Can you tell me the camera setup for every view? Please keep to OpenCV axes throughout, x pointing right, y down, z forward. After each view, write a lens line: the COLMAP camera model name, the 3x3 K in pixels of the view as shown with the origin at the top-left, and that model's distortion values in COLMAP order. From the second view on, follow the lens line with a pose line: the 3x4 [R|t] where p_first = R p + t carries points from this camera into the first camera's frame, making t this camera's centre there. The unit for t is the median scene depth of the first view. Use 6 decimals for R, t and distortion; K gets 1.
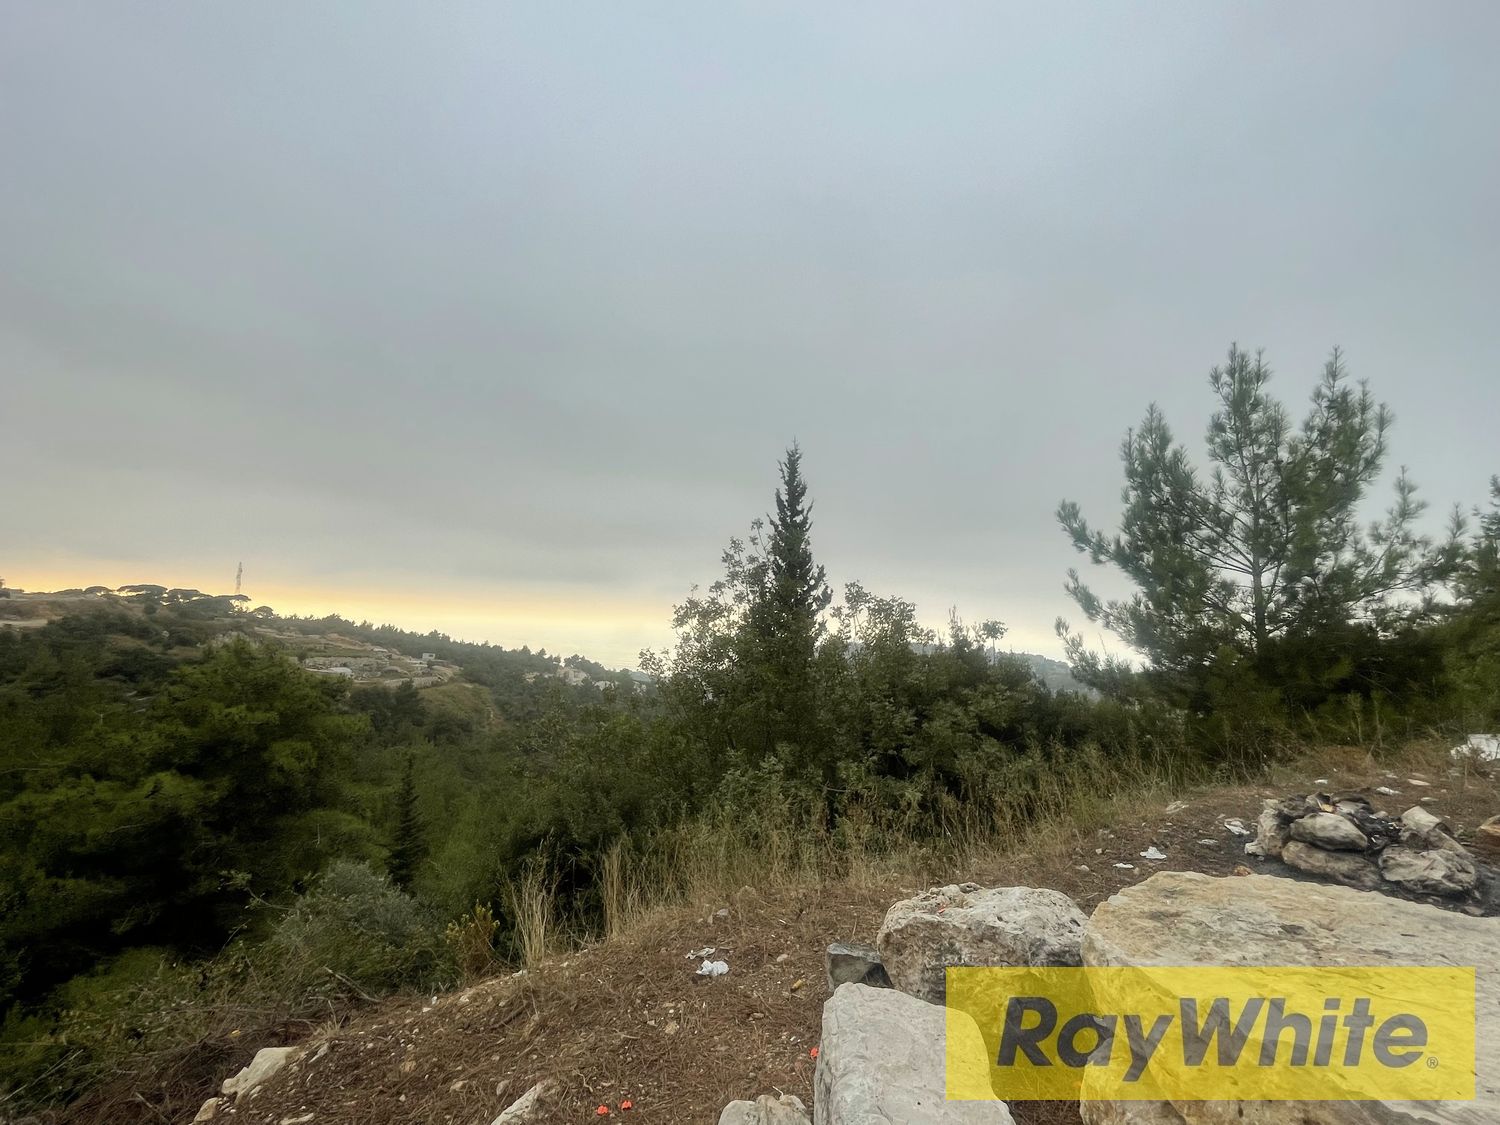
lens RADIAL K [[704.2, 0, 744.9], [0, 704.2, 559.0], [0, 0, 1]] dist [0.001661, -0.000806]
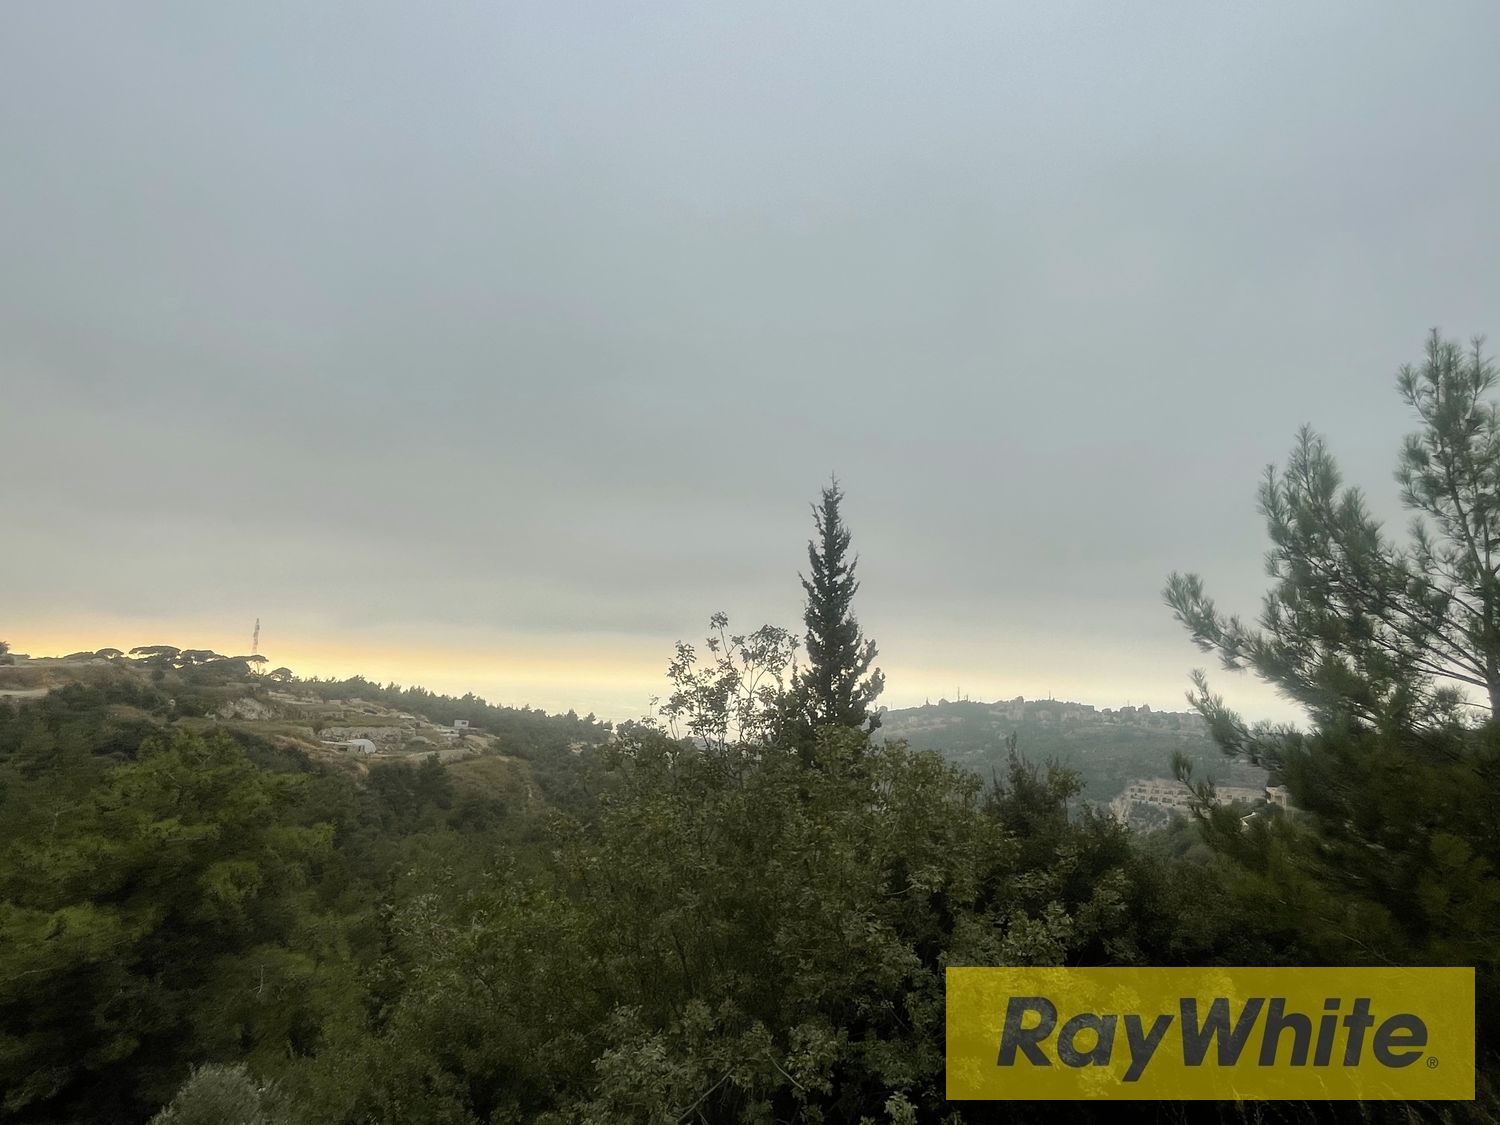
lens RADIAL K [[837.1, 0, 750.1], [0, 837.1, 559.6], [0, 0, 1]] dist [-0.002969, 0.005222]
pose [[0.994903, -0.026732, -0.097228, 0.067582], [0.021964, 0.998519, -0.049783, -0.034810], [0.098415, 0.047394, 0.994016, 0.088848]]
